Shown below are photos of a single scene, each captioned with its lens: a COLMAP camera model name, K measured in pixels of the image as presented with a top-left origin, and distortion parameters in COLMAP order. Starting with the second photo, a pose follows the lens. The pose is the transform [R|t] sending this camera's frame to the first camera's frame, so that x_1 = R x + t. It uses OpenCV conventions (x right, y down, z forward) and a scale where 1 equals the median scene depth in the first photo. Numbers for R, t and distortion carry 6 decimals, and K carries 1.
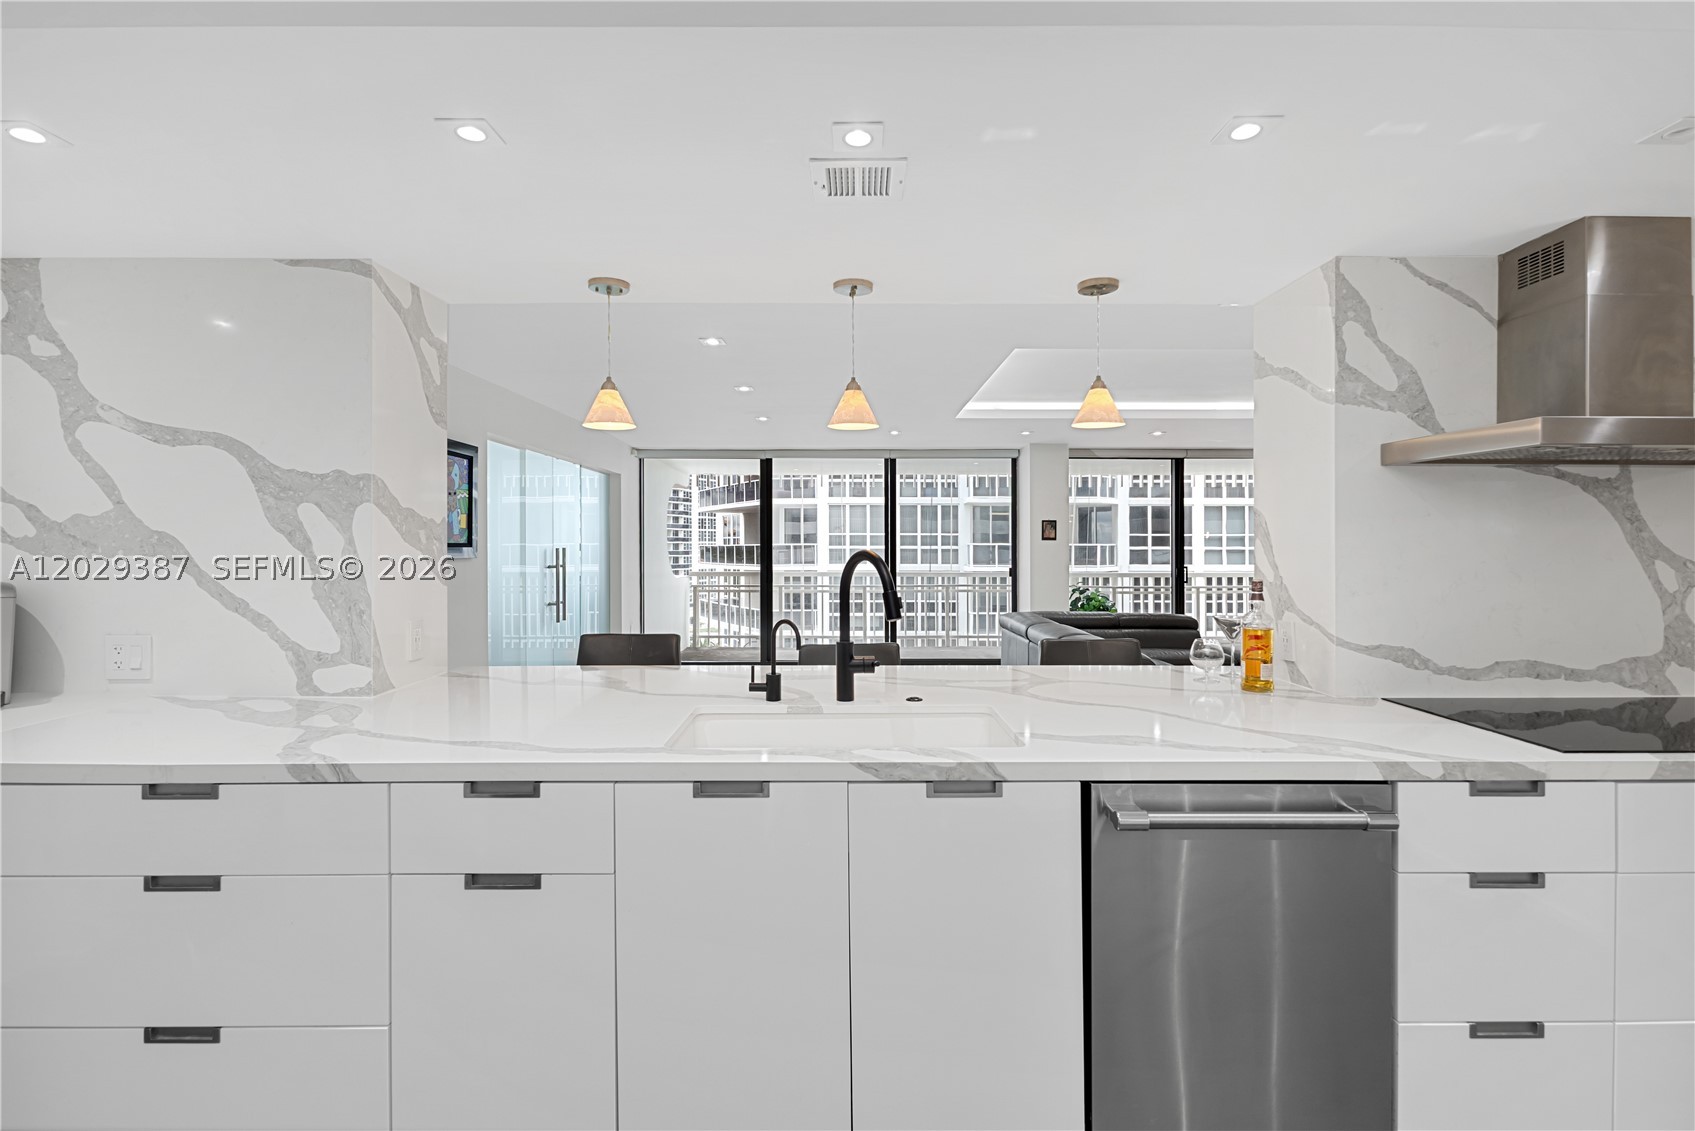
lens RADIAL K [[781.8, 0, 847.2], [0, 781.8, 552.5], [0, 0, 1]] dist [-0.000265, -0.001162]
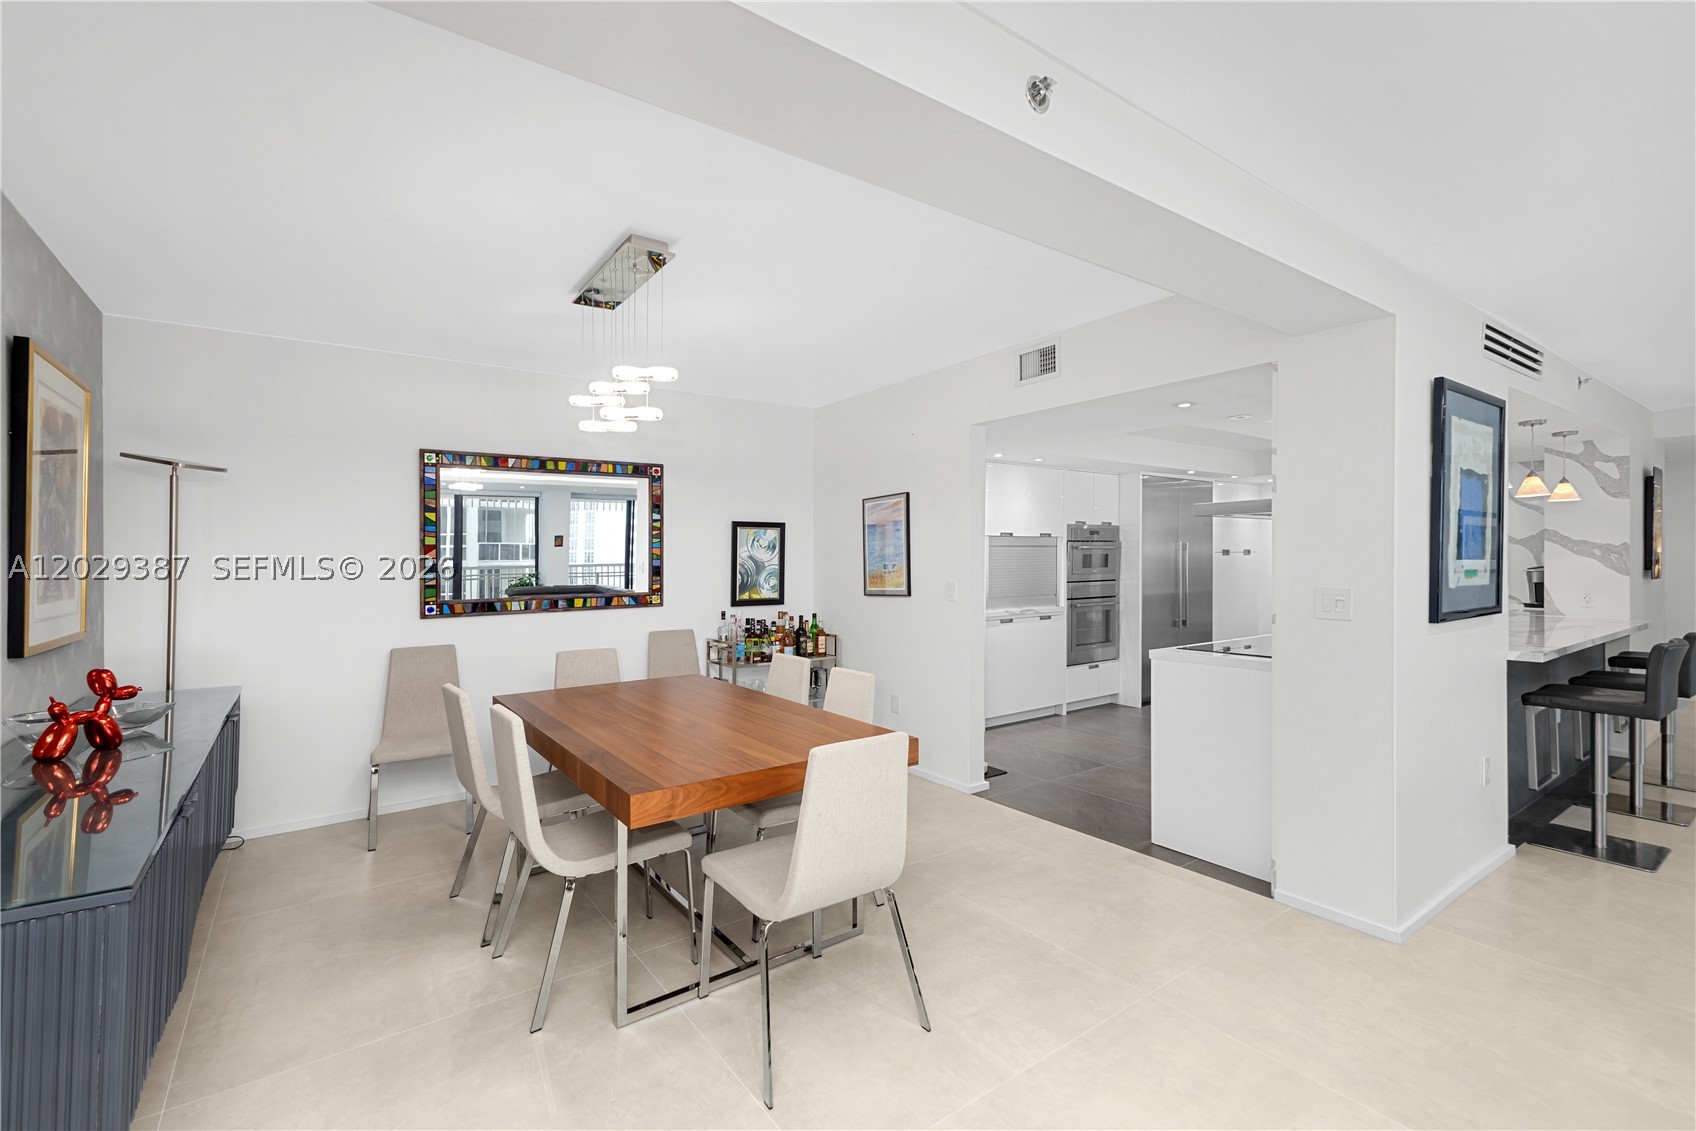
lens RADIAL K [[746.8, 0, 847.8], [0, 746.8, 561.7], [0, 0, 1]] dist [0.011672, -0.000724]
pose [[-0.812300, 0.007722, -0.583188, 0.743761], [0.003267, 0.999957, 0.008690, -0.005842], [0.583230, 0.005154, -0.812291, 0.463187]]
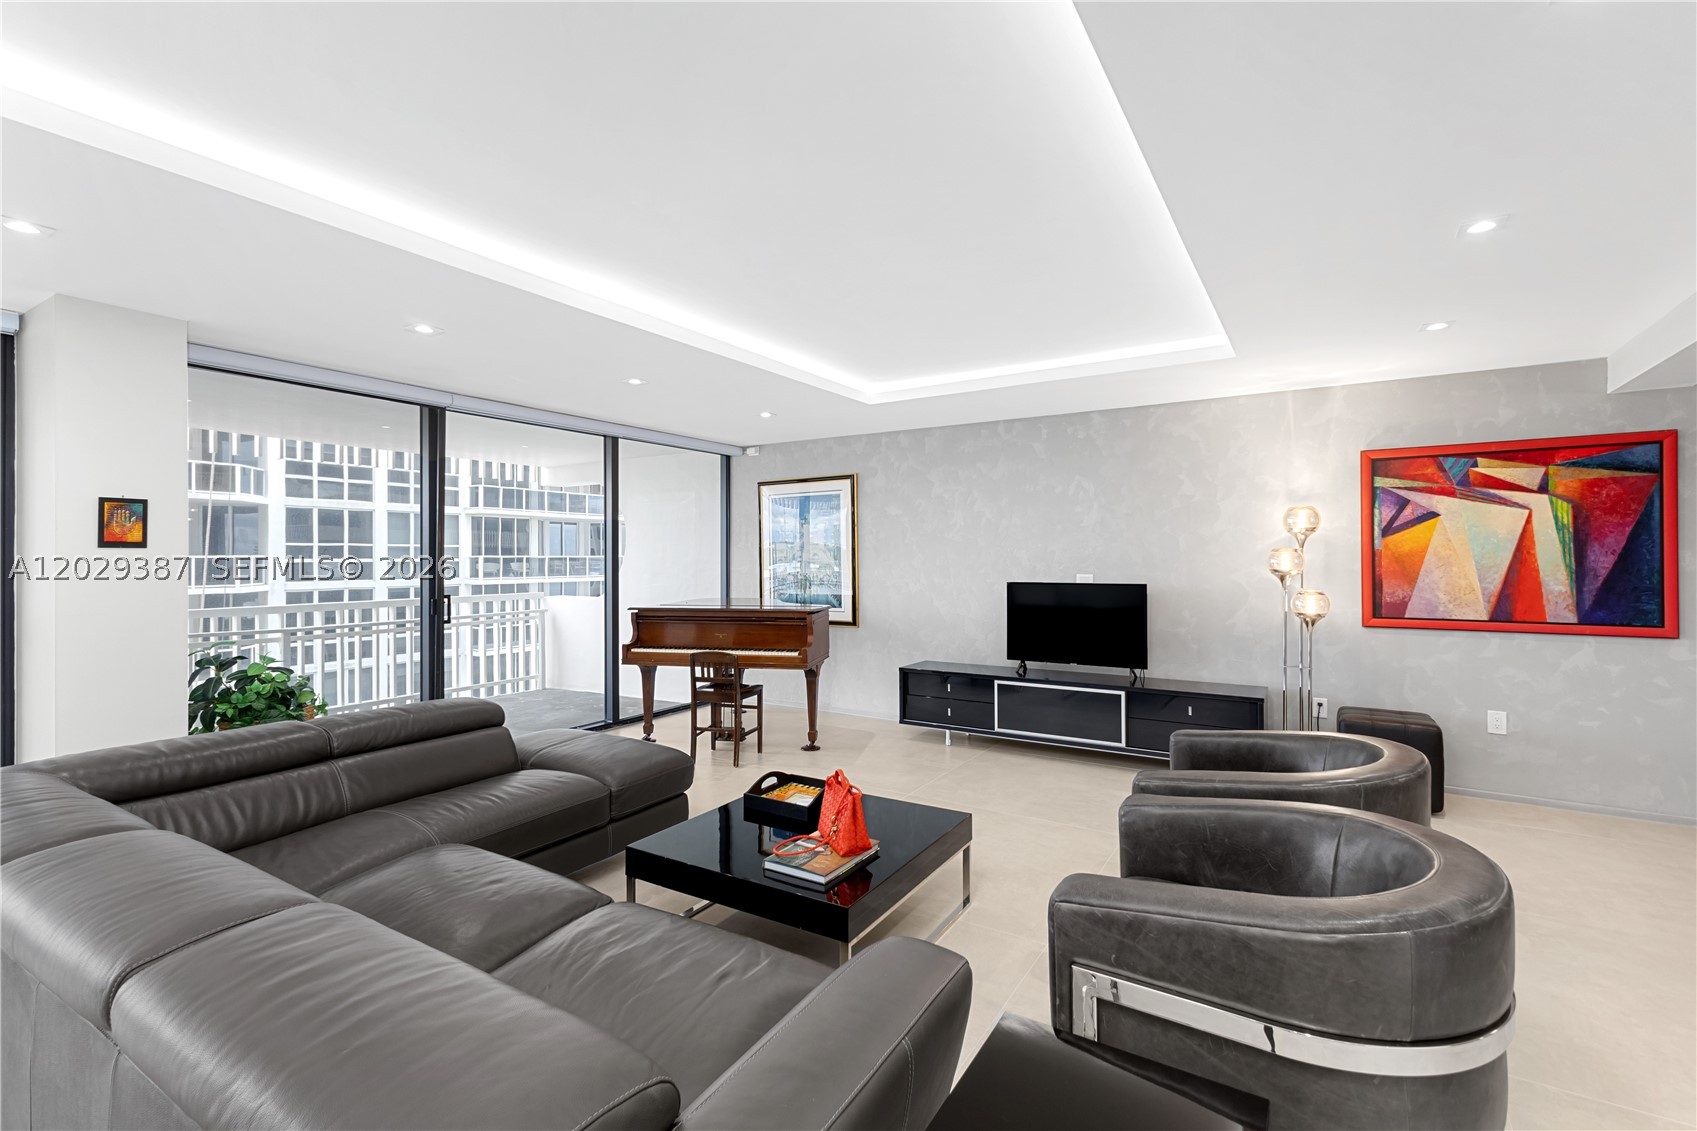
lens RADIAL K [[747.3, 0, 863.5], [0, 747.3, 548.6], [0, 0, 1]] dist [0.011672, -0.000724]
pose [[0.532229, 0.008479, 0.846558, 0.136045], [0.008496, 0.999846, -0.015356, -0.005963], [-0.846558, 0.015365, 0.532075, 0.484183]]
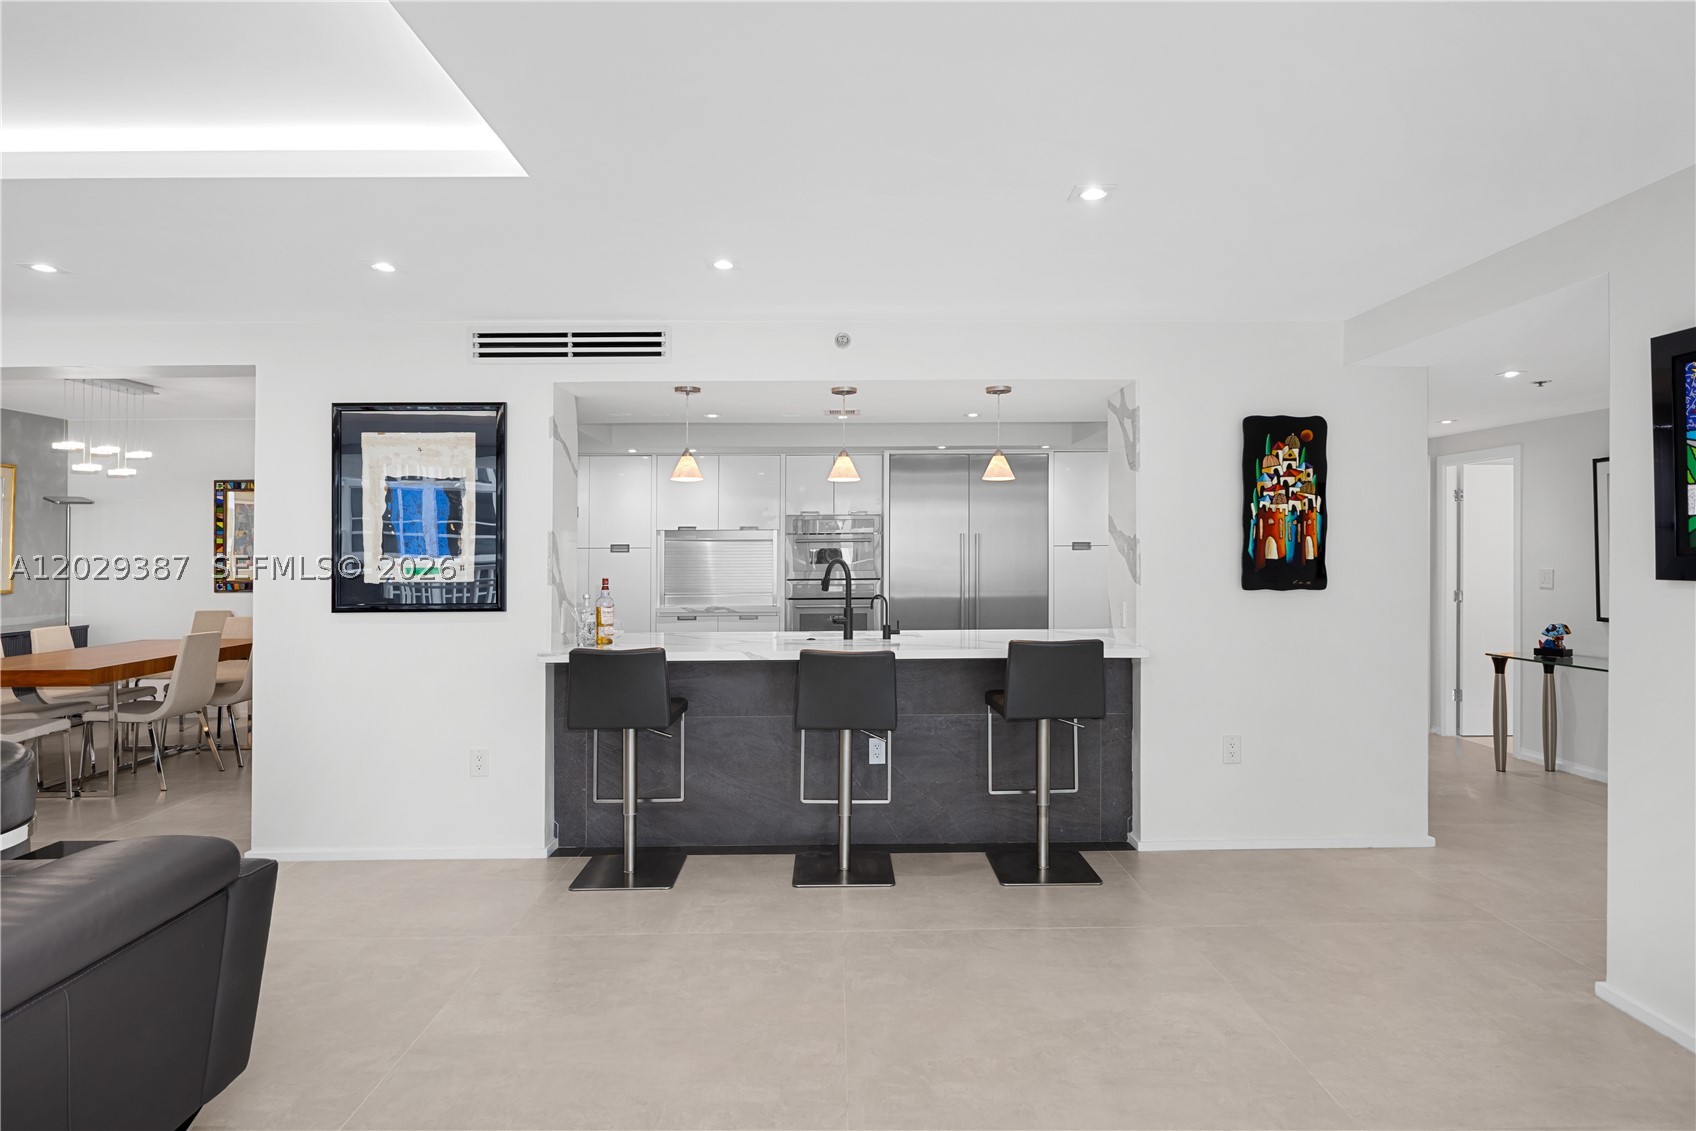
lens RADIAL K [[936.5, 0, 837.1], [0, 936.5, 557.6], [0, 0, 1]] dist [-0.002948, -0.002408]
pose [[-0.999892, 0.004726, -0.013890, 0.014054], [0.004561, 0.999919, 0.011877, -0.008103], [0.013945, 0.011812, -0.999833, 0.874435]]
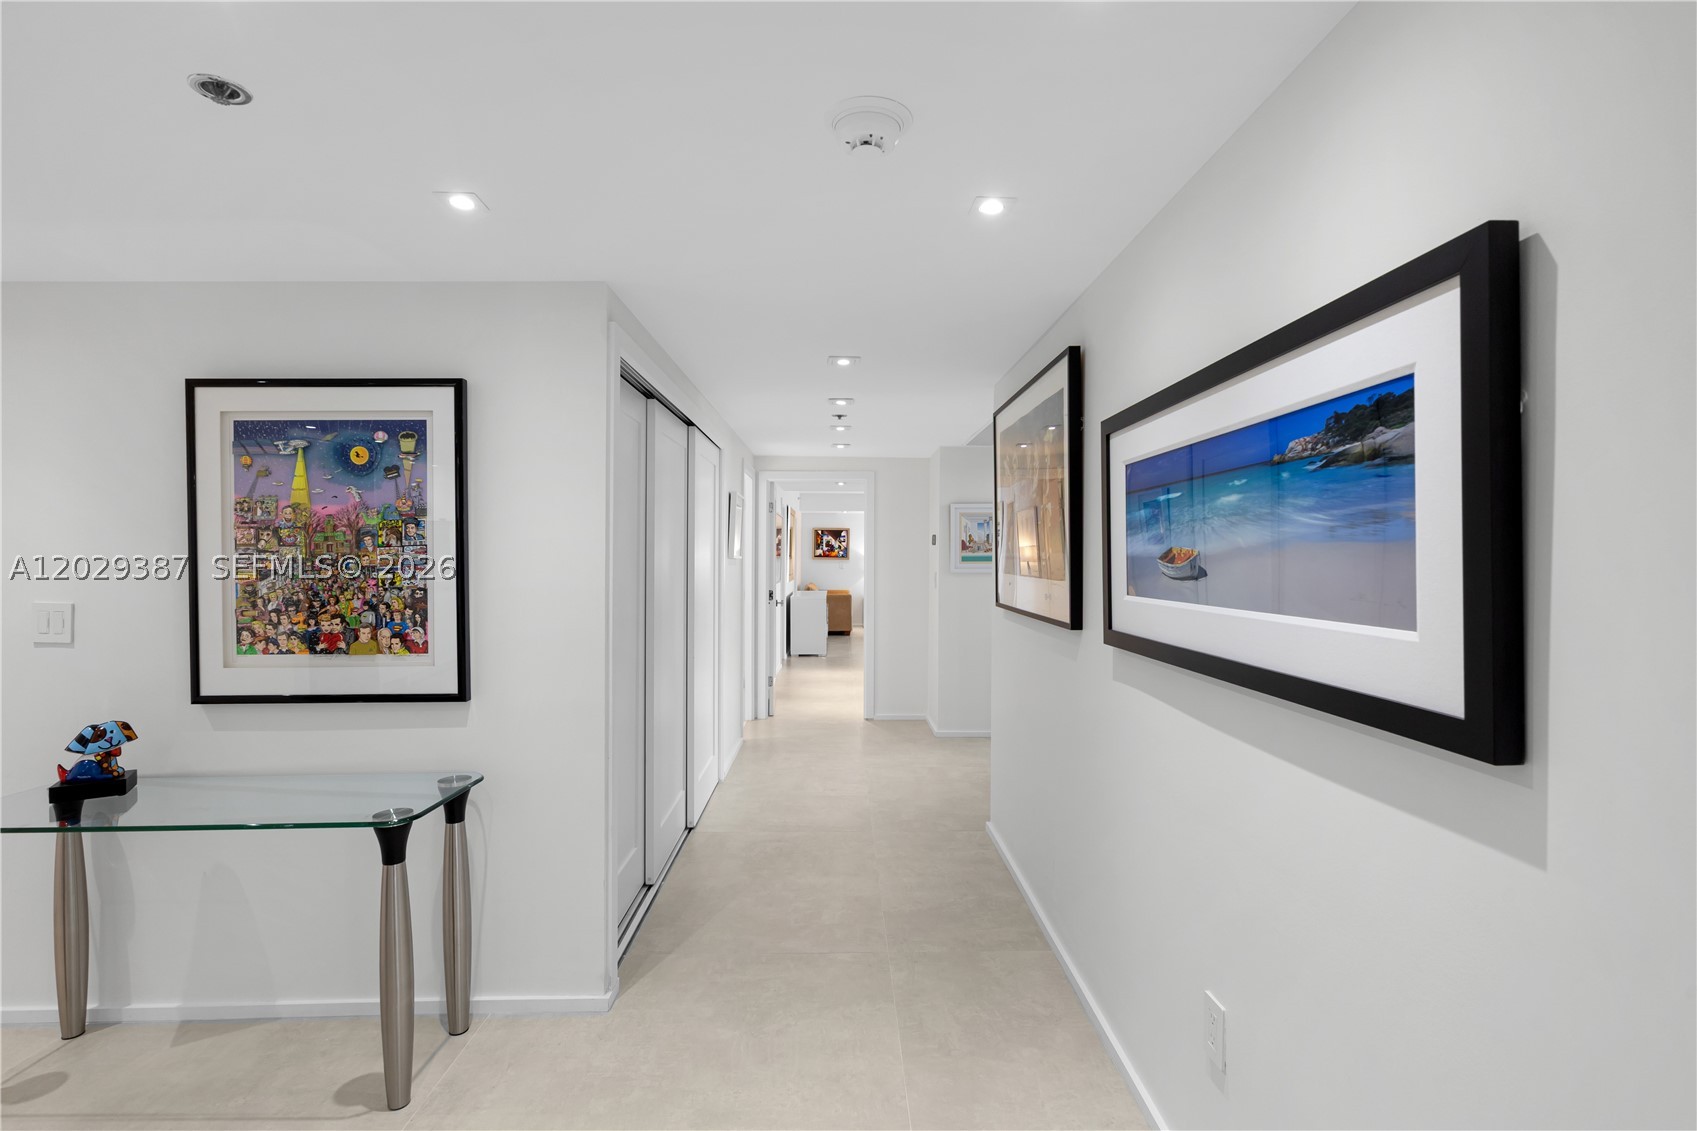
lens RADIAL K [[820.9, 0, 831.4], [0, 820.9, 546.7], [0, 0, 1]] dist [0.002402, 0.000293]
pose [[0.001816, -0.007618, -0.999969, -0.260178], [-0.004826, 0.999959, -0.007627, -0.007332], [0.999987, 0.004839, 0.001779, 0.415820]]
